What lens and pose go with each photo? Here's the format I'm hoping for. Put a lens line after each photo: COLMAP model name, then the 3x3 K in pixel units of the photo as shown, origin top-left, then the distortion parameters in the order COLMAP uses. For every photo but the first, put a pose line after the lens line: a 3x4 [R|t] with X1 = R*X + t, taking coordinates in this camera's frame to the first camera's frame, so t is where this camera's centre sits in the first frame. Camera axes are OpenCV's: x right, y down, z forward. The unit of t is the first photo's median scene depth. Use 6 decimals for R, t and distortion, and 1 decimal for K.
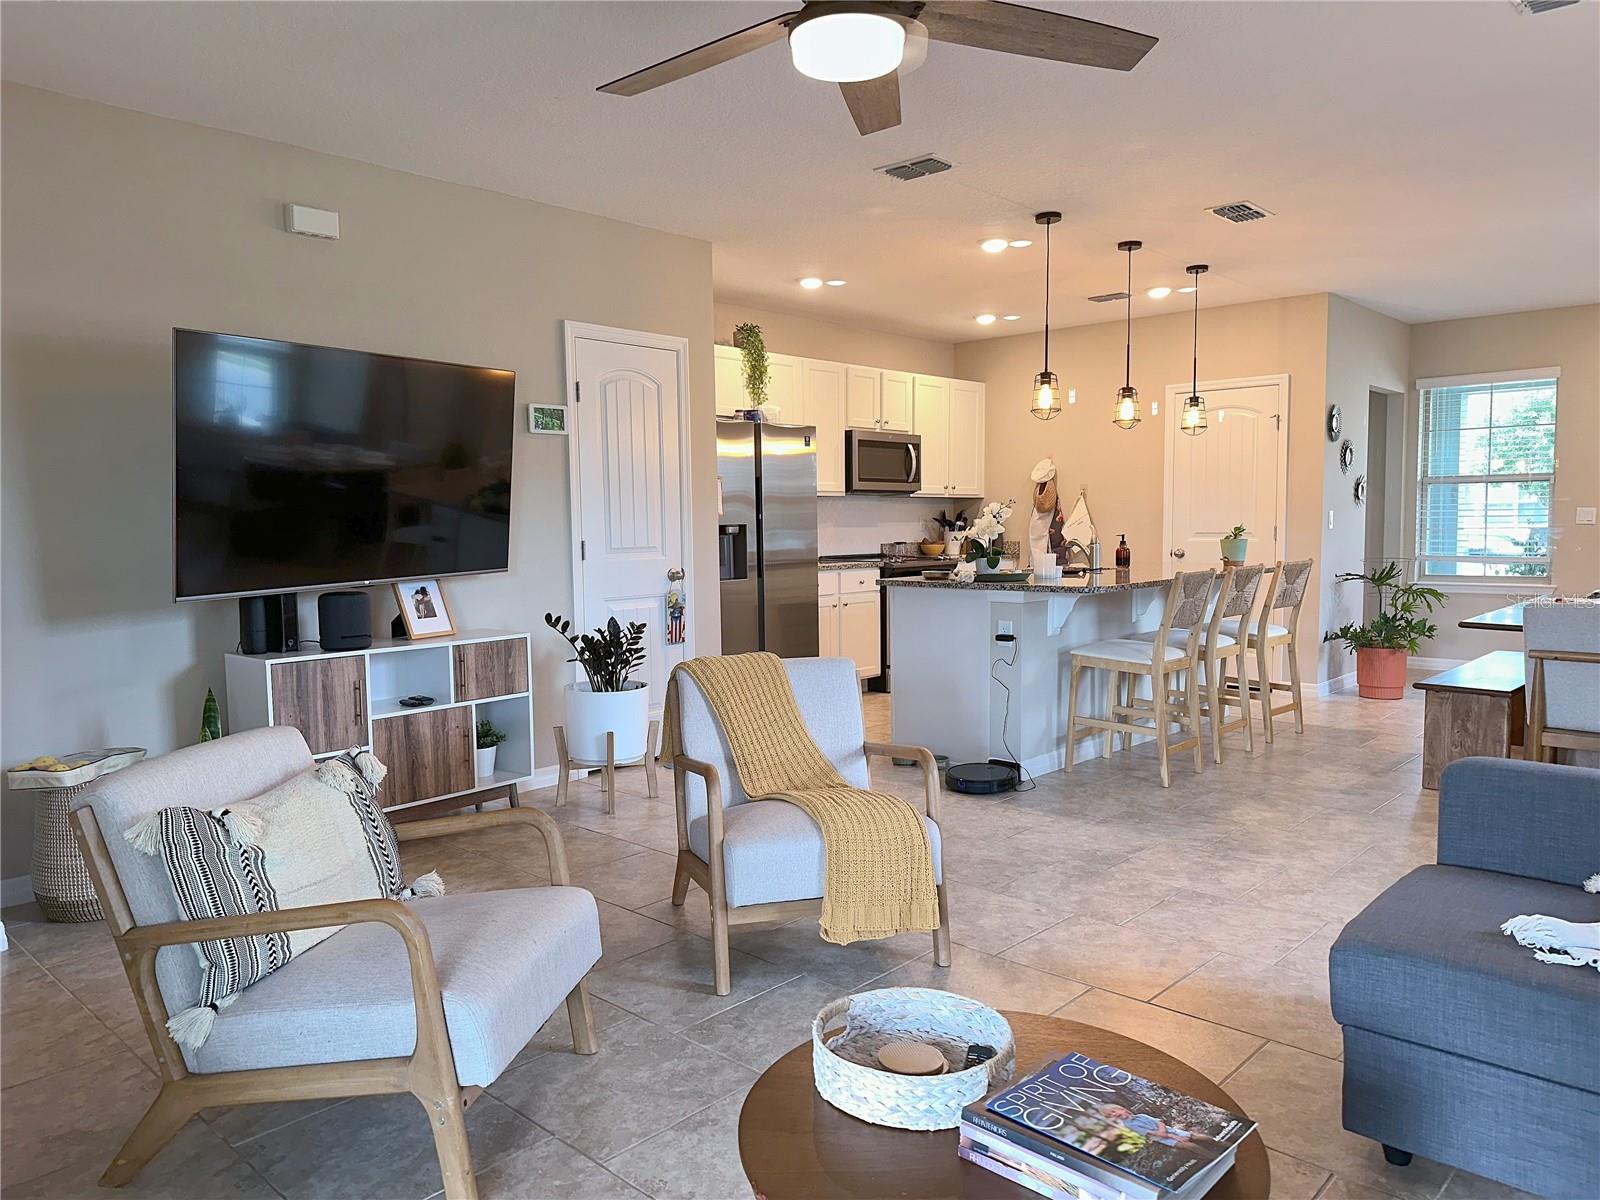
lens RADIAL K [[1075.8, 0, 855.9], [0, 1075.8, 532.0], [0, 0, 1]] dist [0.077982, -0.101245]
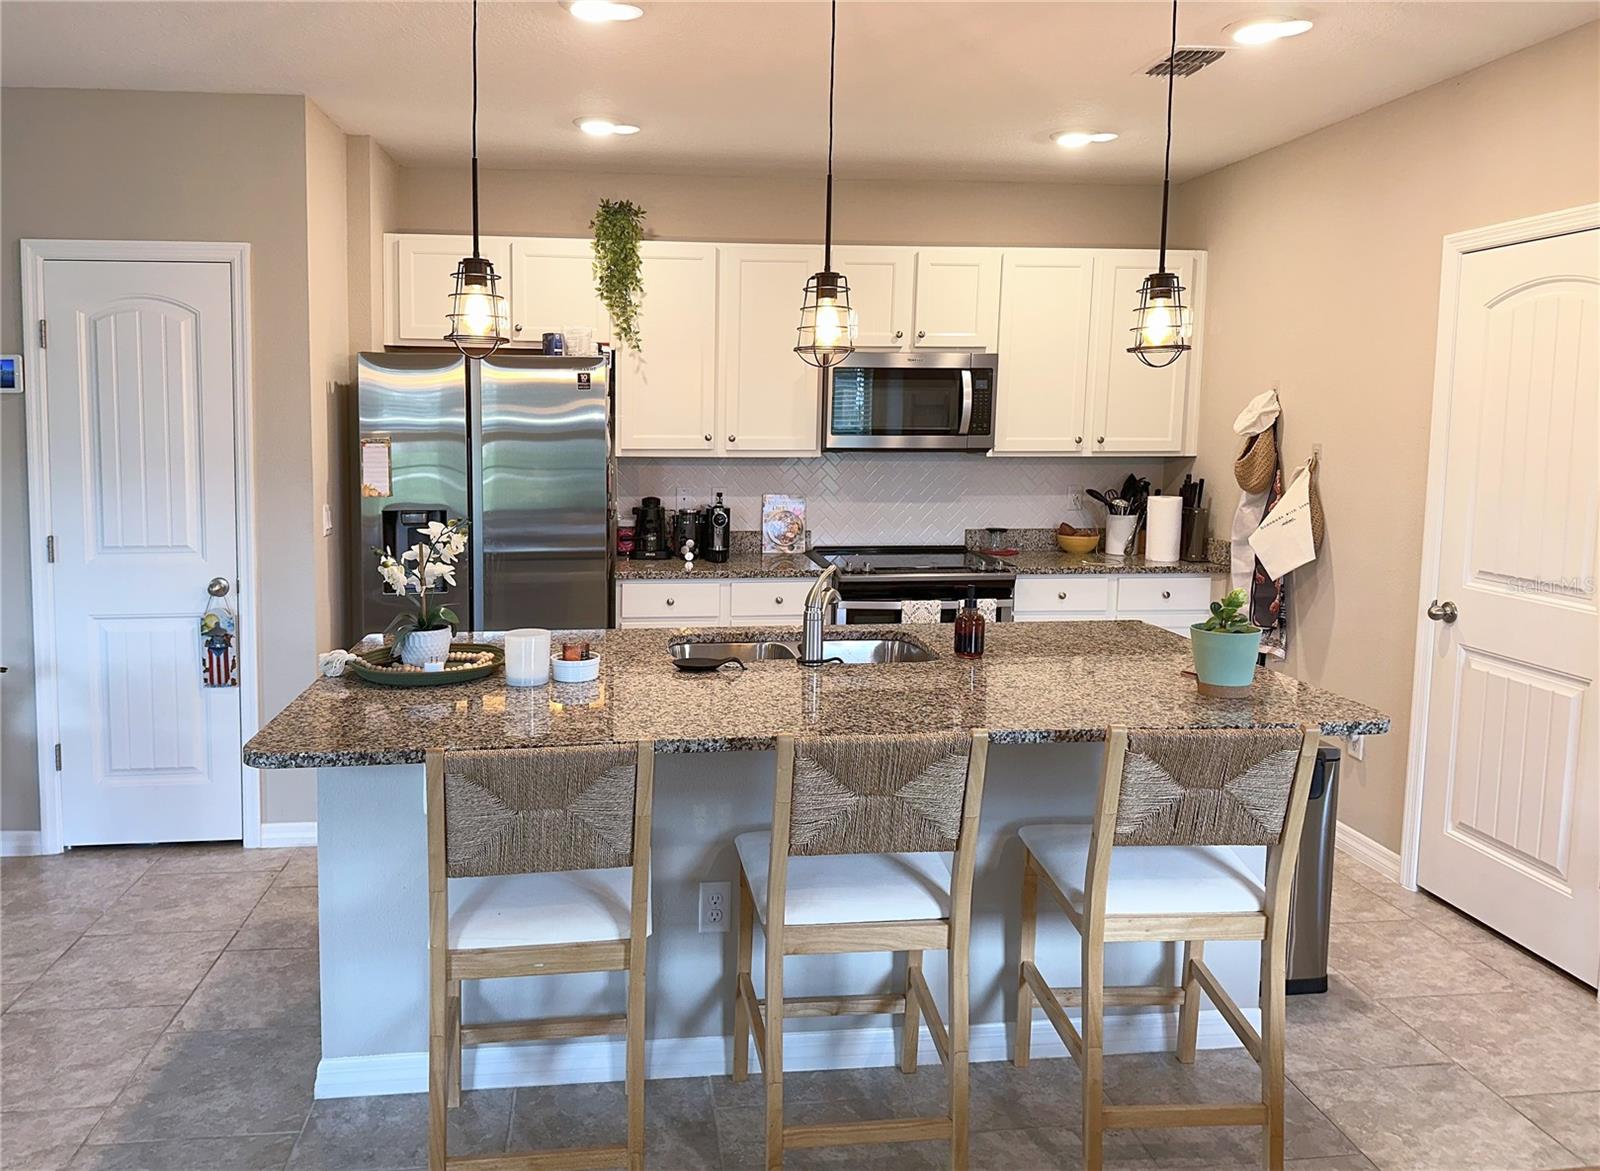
lens RADIAL K [[1147.2, 0, 796.1], [0, 1147.2, 483.9], [0, 0, 1]] dist [0.111036, -0.215677]
pose [[0.755786, 0.053891, -0.652597, 0.439760], [-0.024509, 0.998237, 0.054050, -0.056230], [0.654360, -0.024856, 0.755775, 0.501634]]
